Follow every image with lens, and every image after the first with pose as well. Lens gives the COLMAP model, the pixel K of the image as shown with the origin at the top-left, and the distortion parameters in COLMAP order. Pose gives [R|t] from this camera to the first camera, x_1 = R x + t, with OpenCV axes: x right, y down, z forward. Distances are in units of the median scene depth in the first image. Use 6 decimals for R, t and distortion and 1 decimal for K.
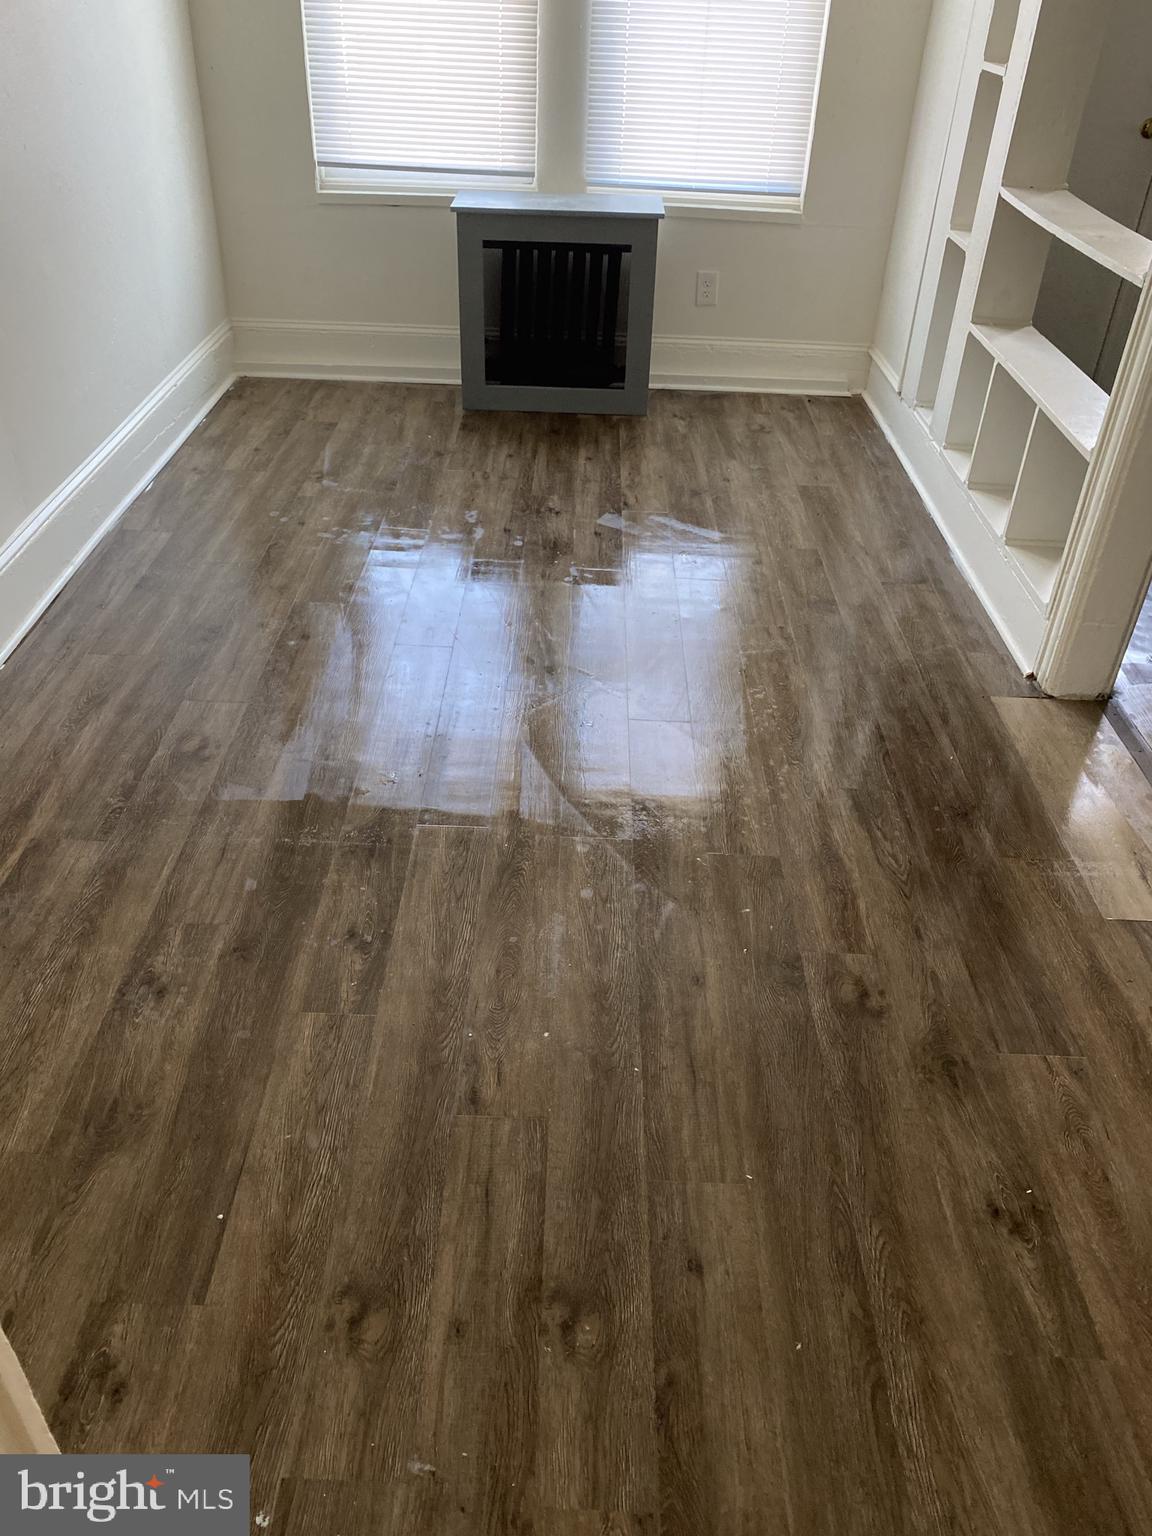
lens RADIAL K [[1156.8, 0, 576.0], [0, 1156.8, 768.0], [0, 0, 1]] dist [0.079407, -0.143994]
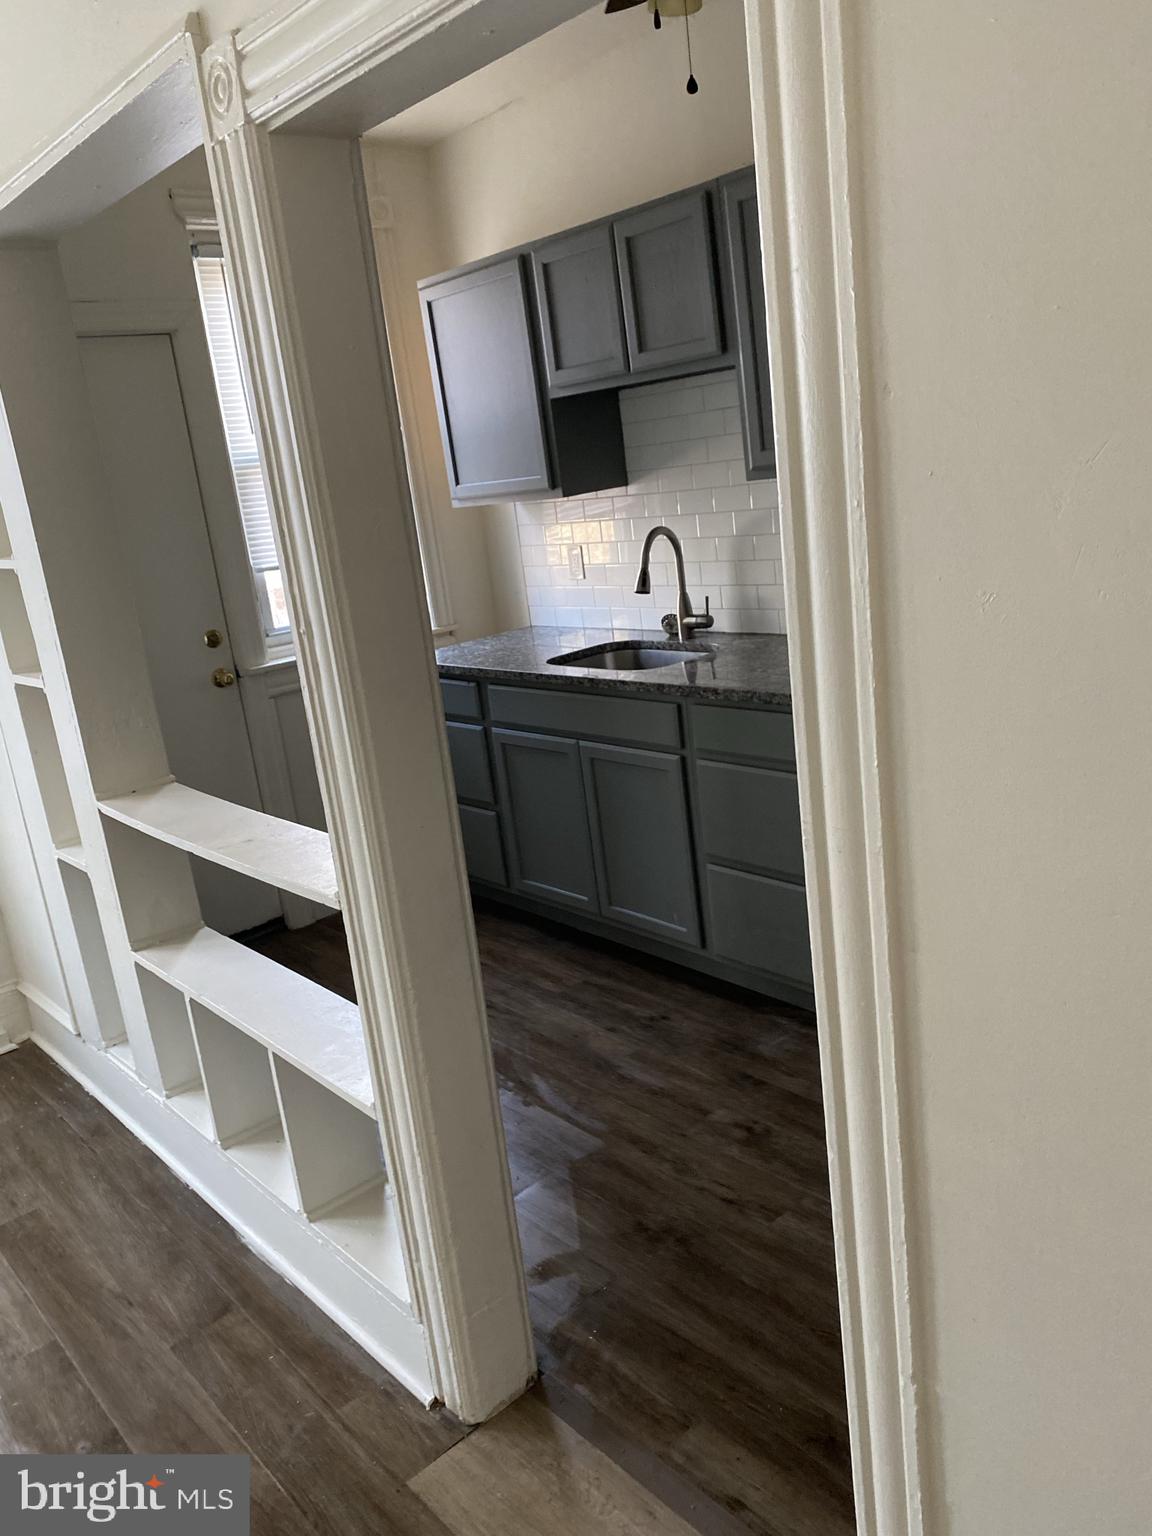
lens RADIAL K [[1158.9, 0, 575.0], [0, 1158.9, 768.6], [0, 0, 1]] dist [0.134401, -0.144617]
pose [[0.725303, -0.283592, 0.627305, 0.085459], [0.509783, 0.833632, -0.212553, -0.164516], [-0.462664, 0.473954, 0.749206, 0.188458]]
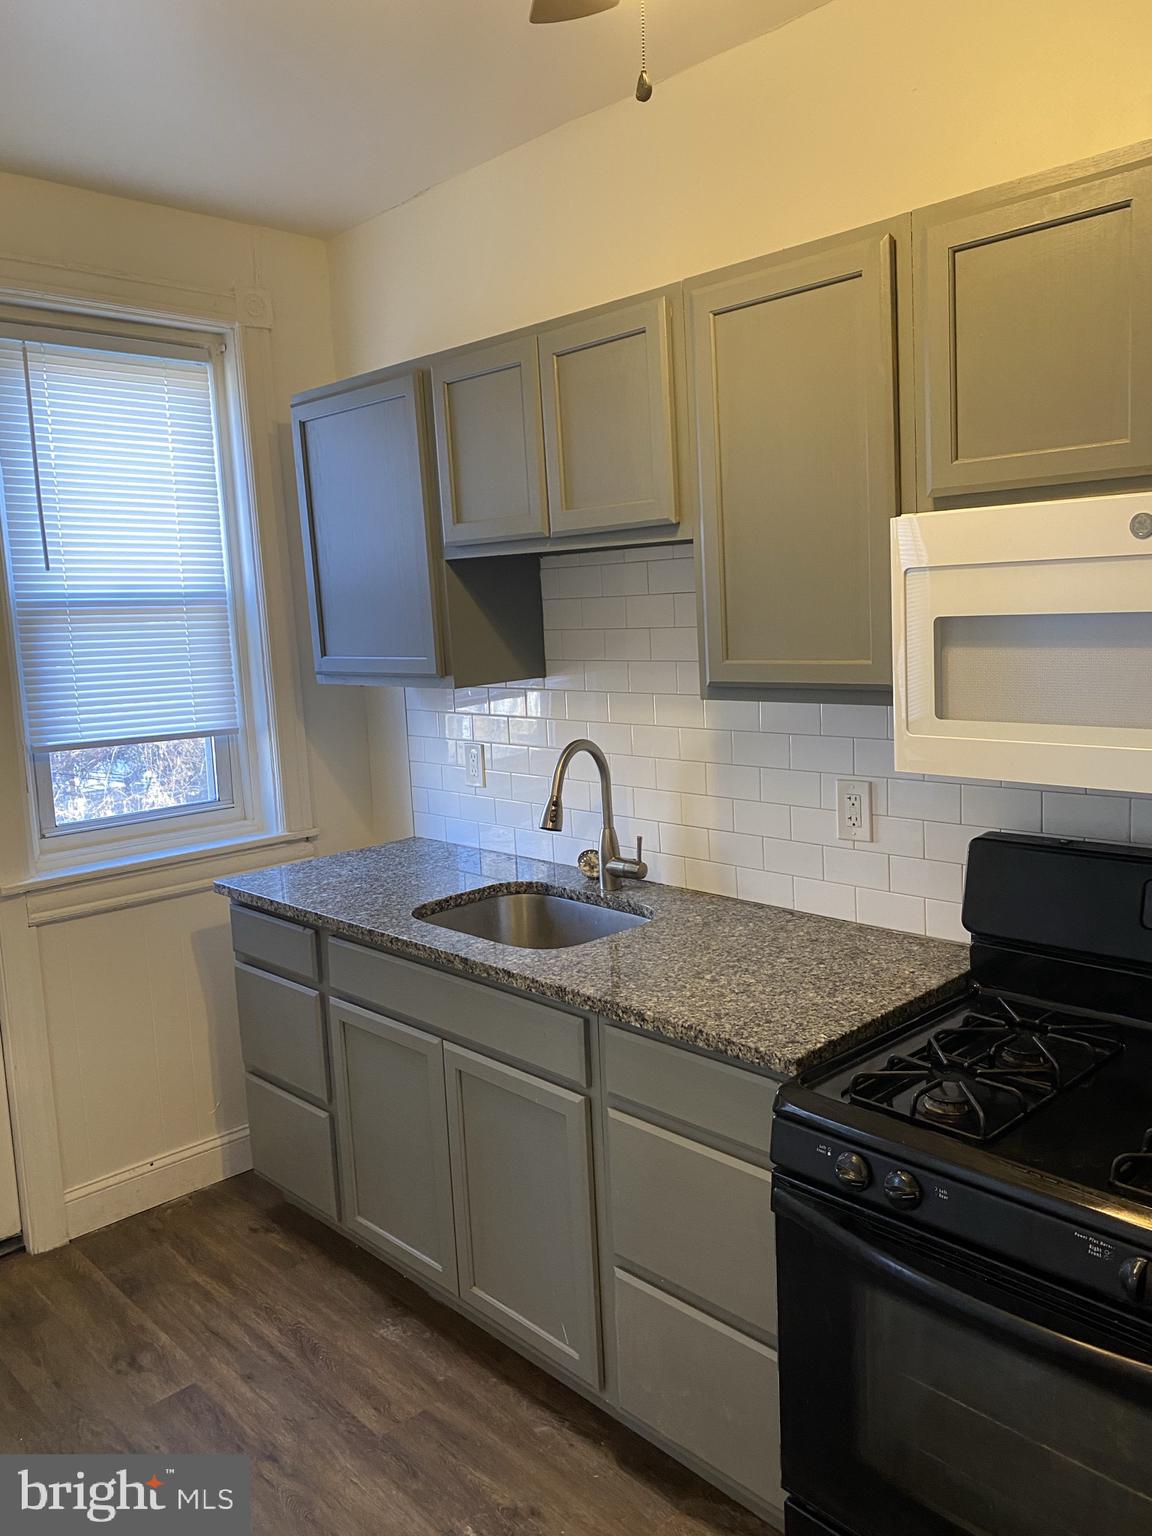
lens RADIAL K [[1173.7, 0, 570.3], [0, 1173.7, 761.0], [0, 0, 1]] dist [0.094545, -0.151448]
pose [[0.709752, -0.150698, 0.688144, 0.346166], [0.464622, 0.834400, -0.296484, -0.305555], [-0.529508, 0.530157, 0.662235, 0.351102]]
